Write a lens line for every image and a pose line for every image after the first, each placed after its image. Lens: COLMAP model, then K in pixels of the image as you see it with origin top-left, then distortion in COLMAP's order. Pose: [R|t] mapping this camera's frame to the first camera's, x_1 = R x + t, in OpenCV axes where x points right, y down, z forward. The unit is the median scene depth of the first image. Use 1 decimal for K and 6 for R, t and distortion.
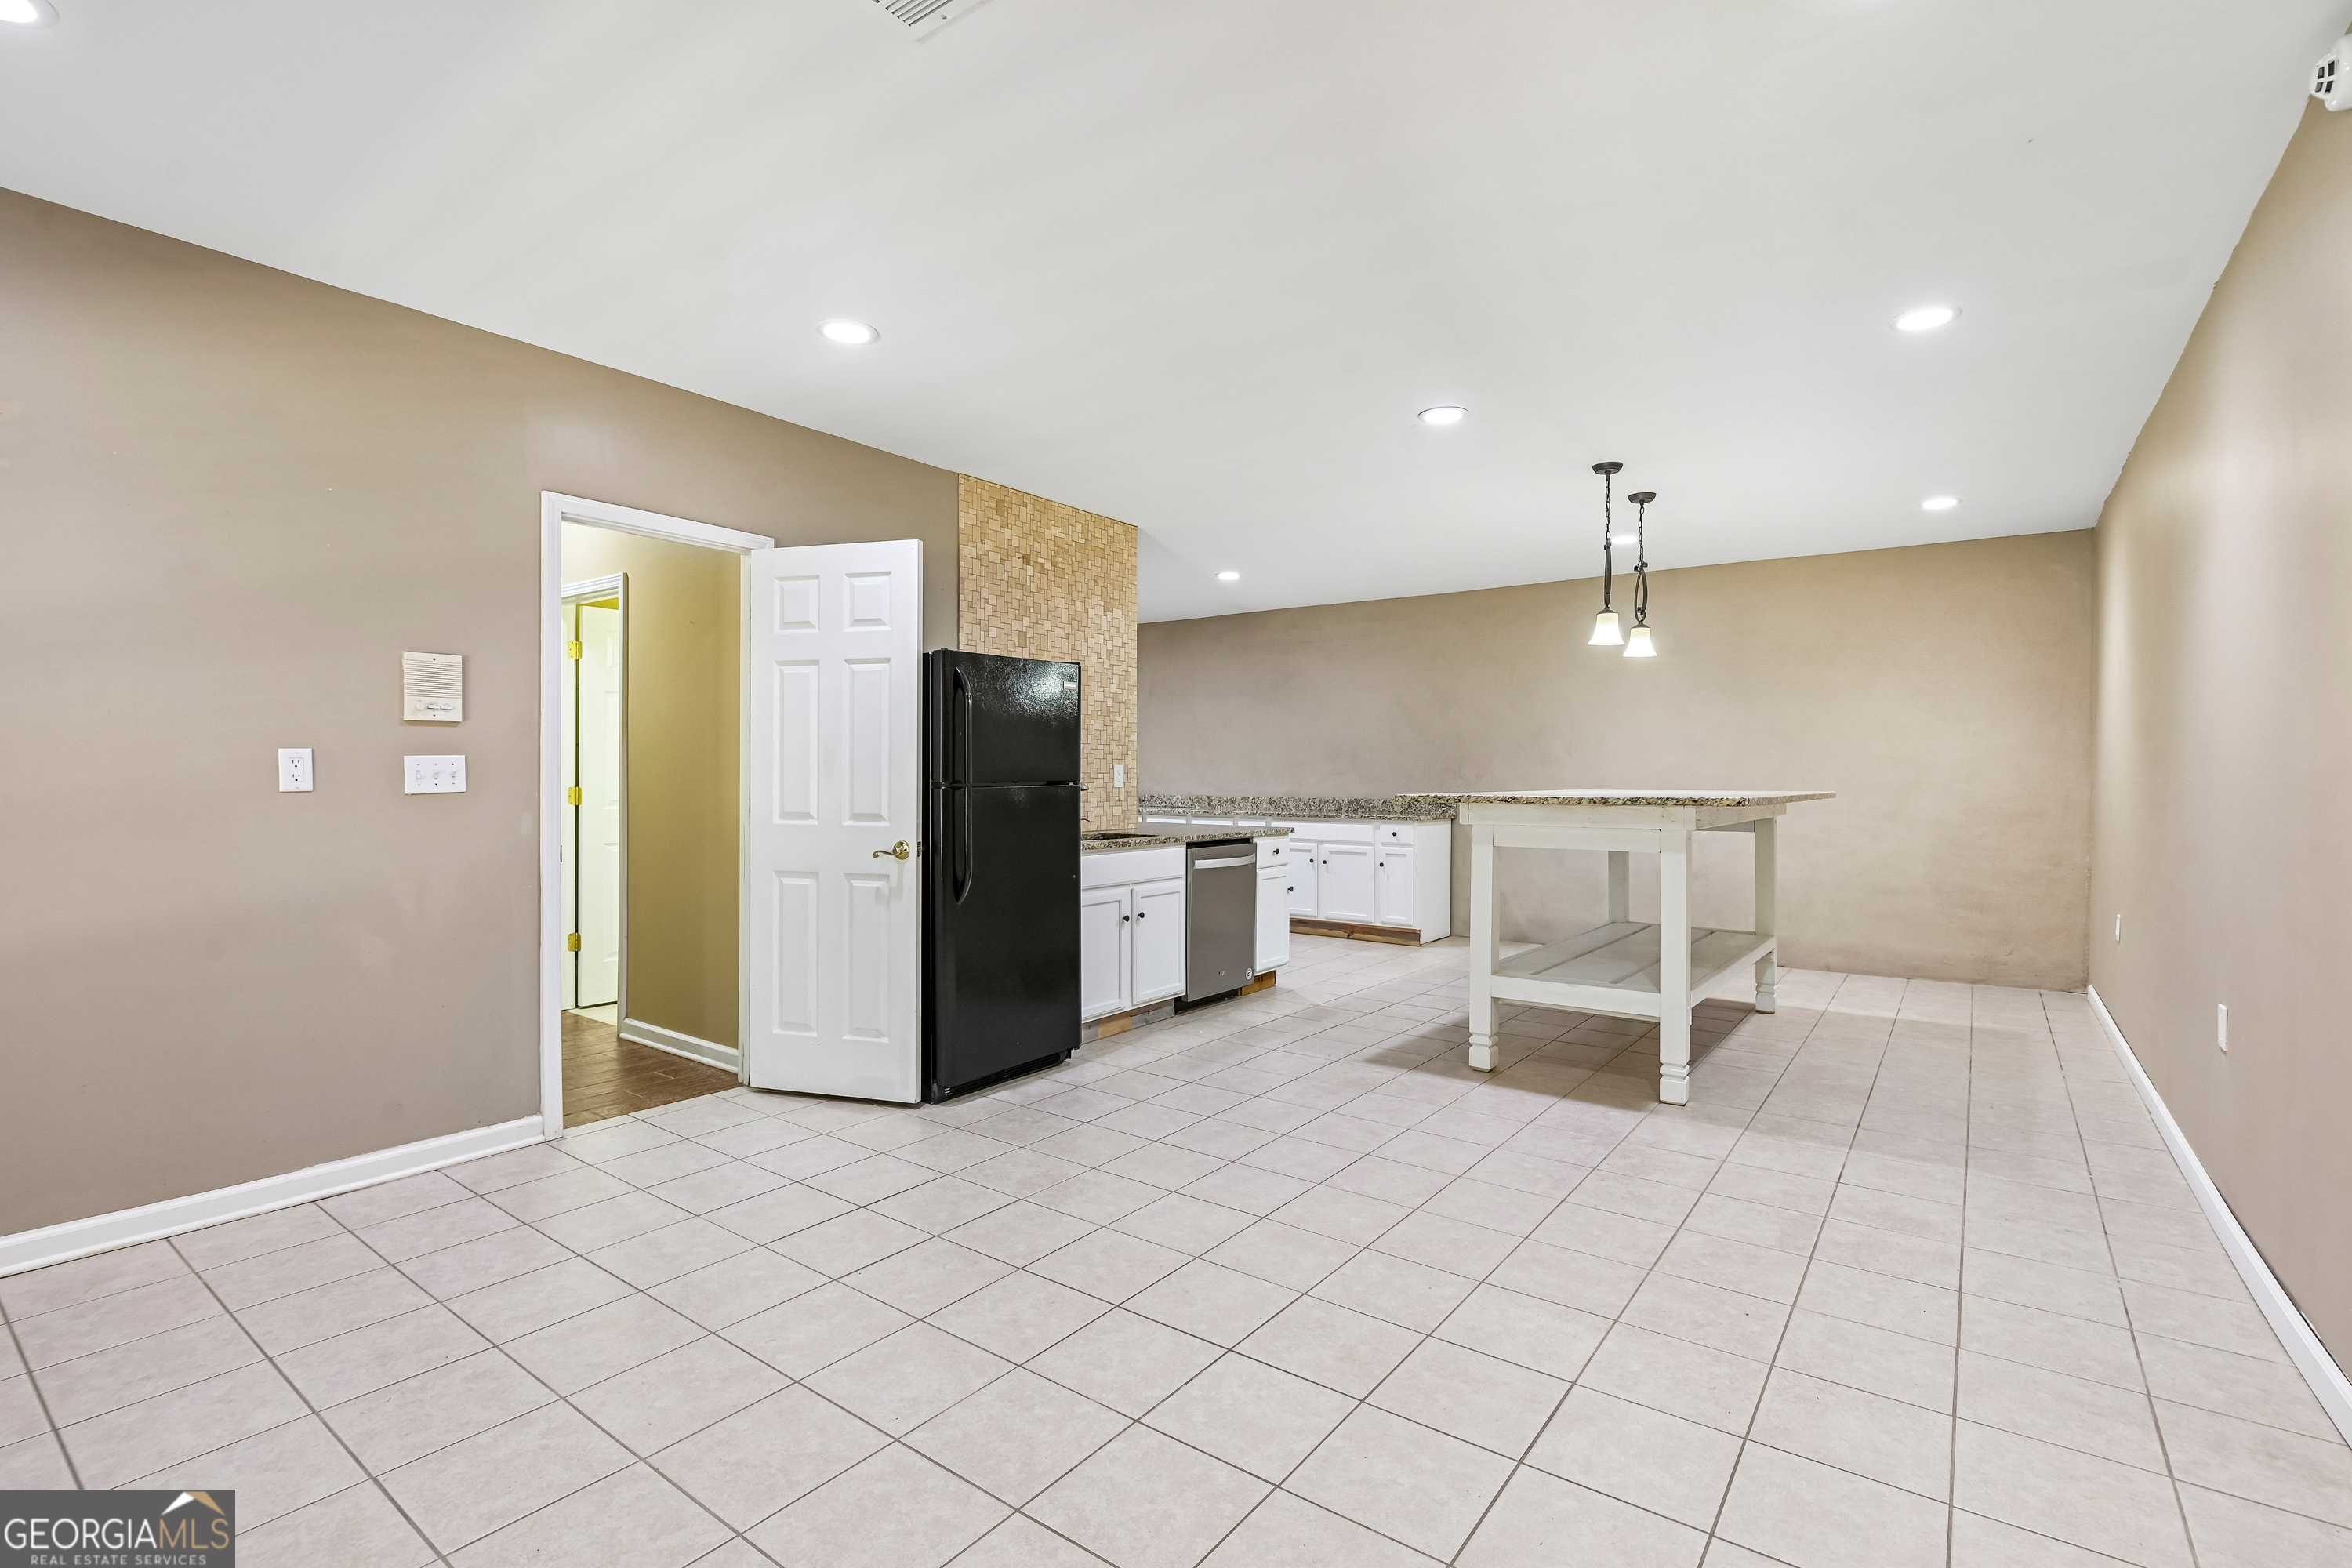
lens RADIAL K [[1078.5, 0, 1183.6], [0, 1078.5, 775.7], [0, 0, 1]] dist [-0.009603, -0.003800]
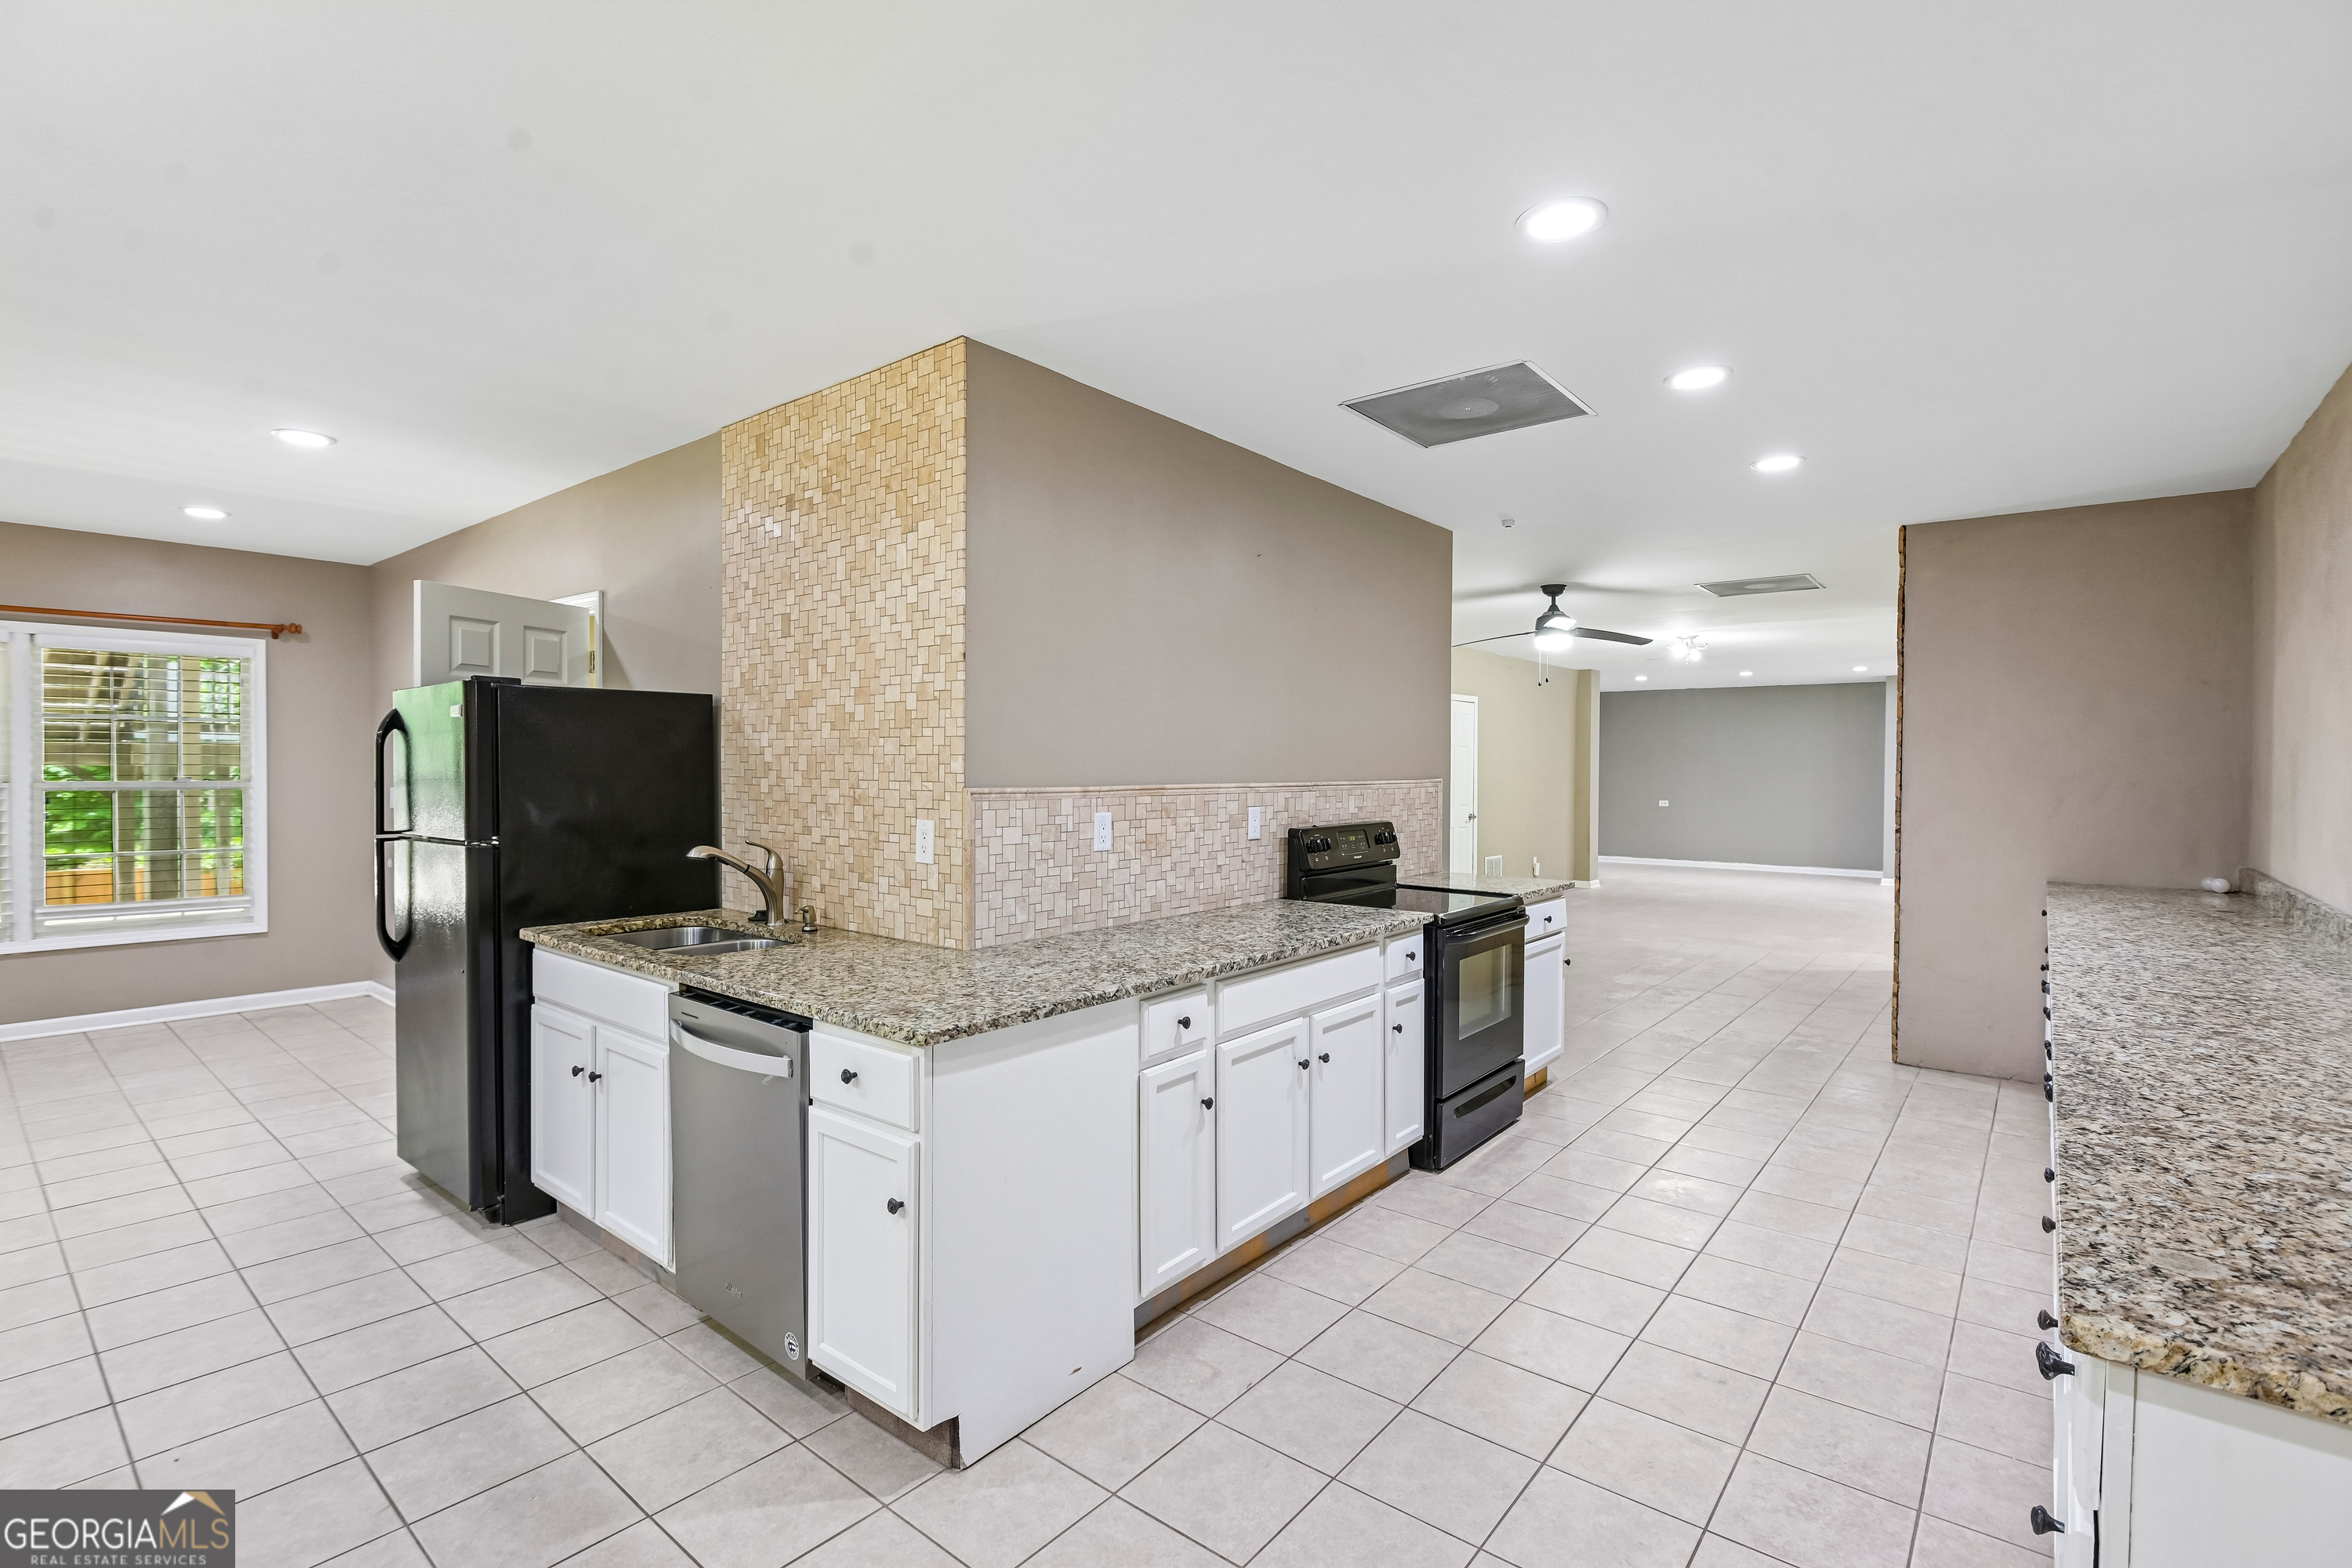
lens RADIAL K [[1078.5, 0, 1175.5], [0, 1078.5, 781.4], [0, 0, 1]] dist [-0.009603, -0.003800]
pose [[-0.052328, 0.009777, -0.998582, 0.505681], [-0.005538, 0.999934, 0.010080, -0.038563], [0.998615, 0.006057, -0.052271, 1.284064]]
